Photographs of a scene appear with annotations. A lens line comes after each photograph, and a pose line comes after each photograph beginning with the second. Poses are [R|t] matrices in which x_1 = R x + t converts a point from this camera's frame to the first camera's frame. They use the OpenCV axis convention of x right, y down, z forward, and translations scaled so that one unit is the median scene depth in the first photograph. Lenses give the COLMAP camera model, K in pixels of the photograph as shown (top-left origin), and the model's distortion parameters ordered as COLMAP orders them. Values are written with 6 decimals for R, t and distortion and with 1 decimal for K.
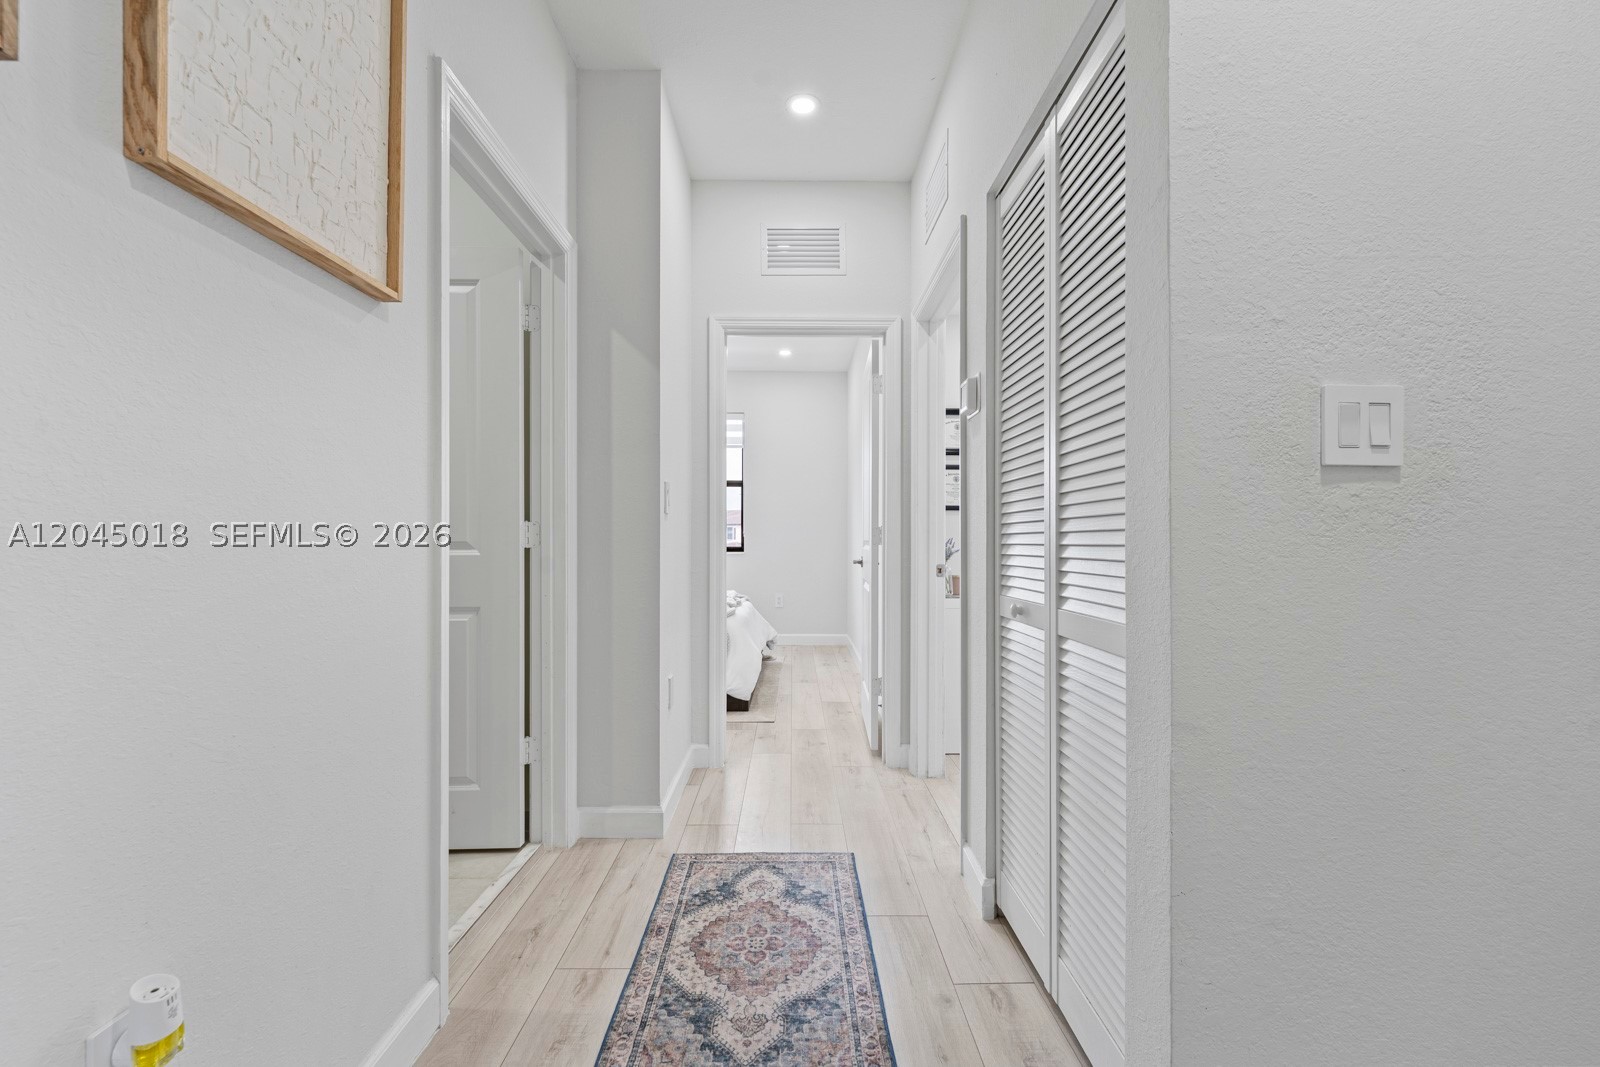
lens RADIAL K [[651.3, 0, 798.4], [0, 651.3, 534.5], [0, 0, 1]] dist [0.000142, -0.000639]
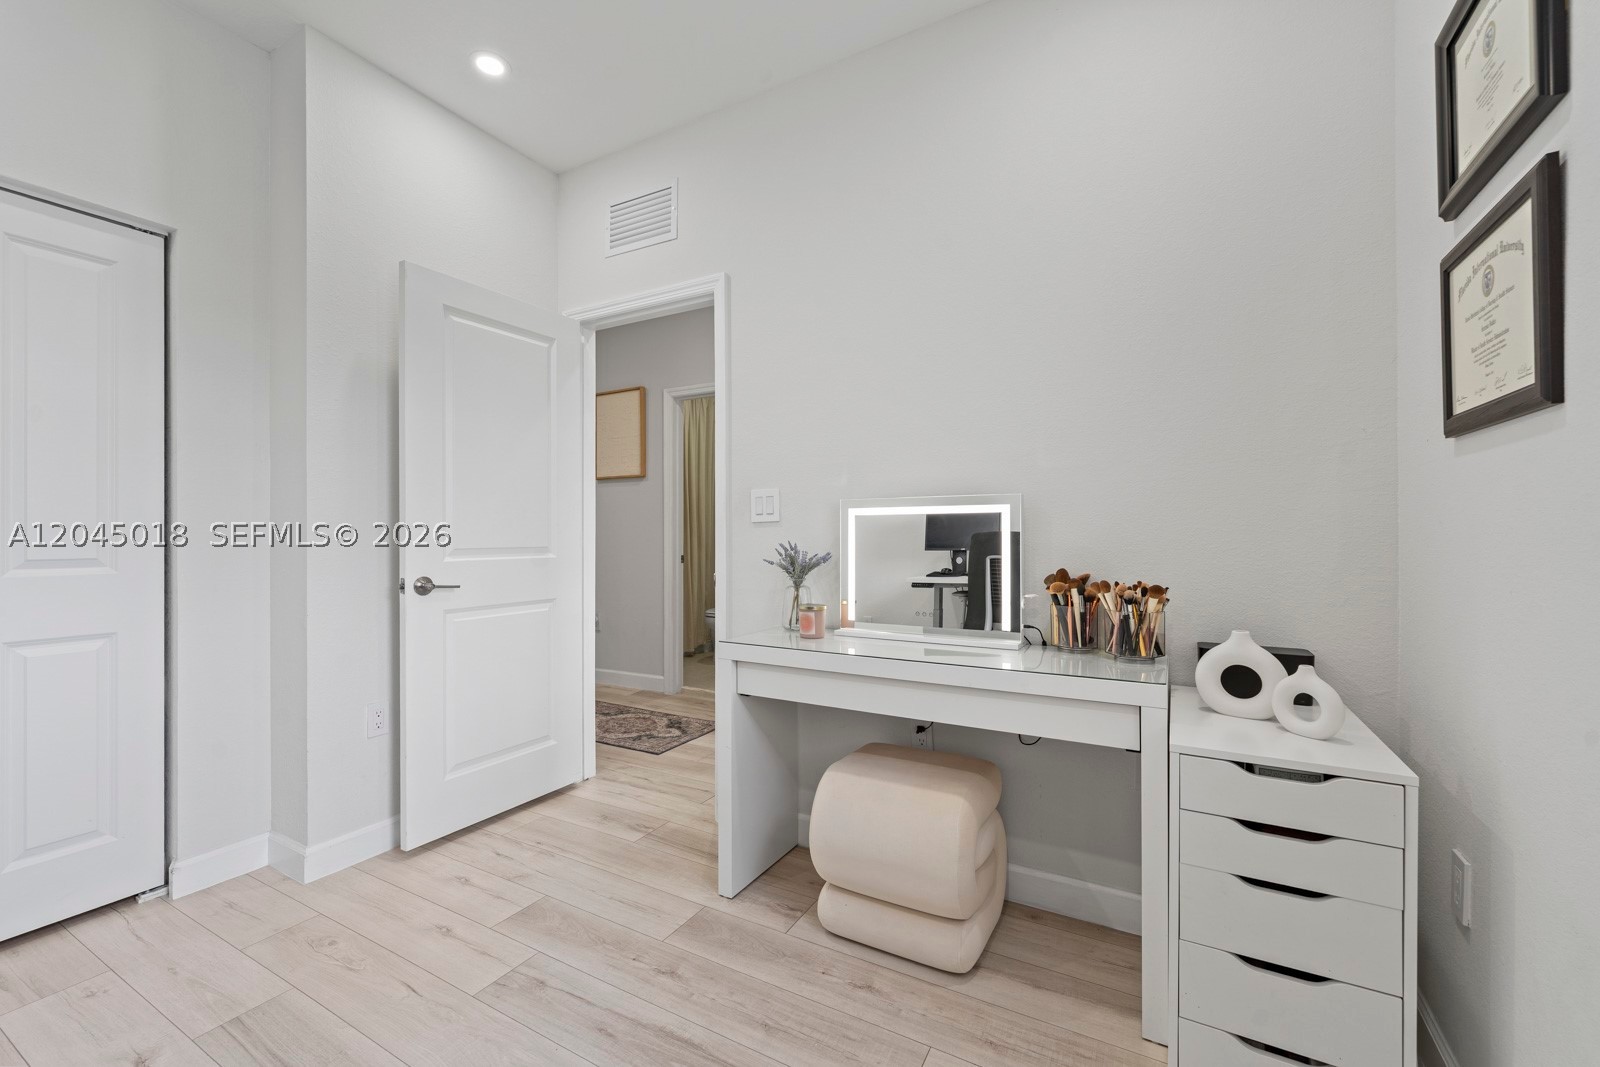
lens RADIAL K [[651.3, 0, 799.0], [0, 651.3, 537.6], [0, 0, 1]] dist [0.000142, -0.000639]
pose [[-0.494168, -0.002301, -0.869363, 1.216473], [0.003847, 0.999981, -0.004834, 0.009693], [0.869358, -0.005734, -0.494150, 2.024835]]
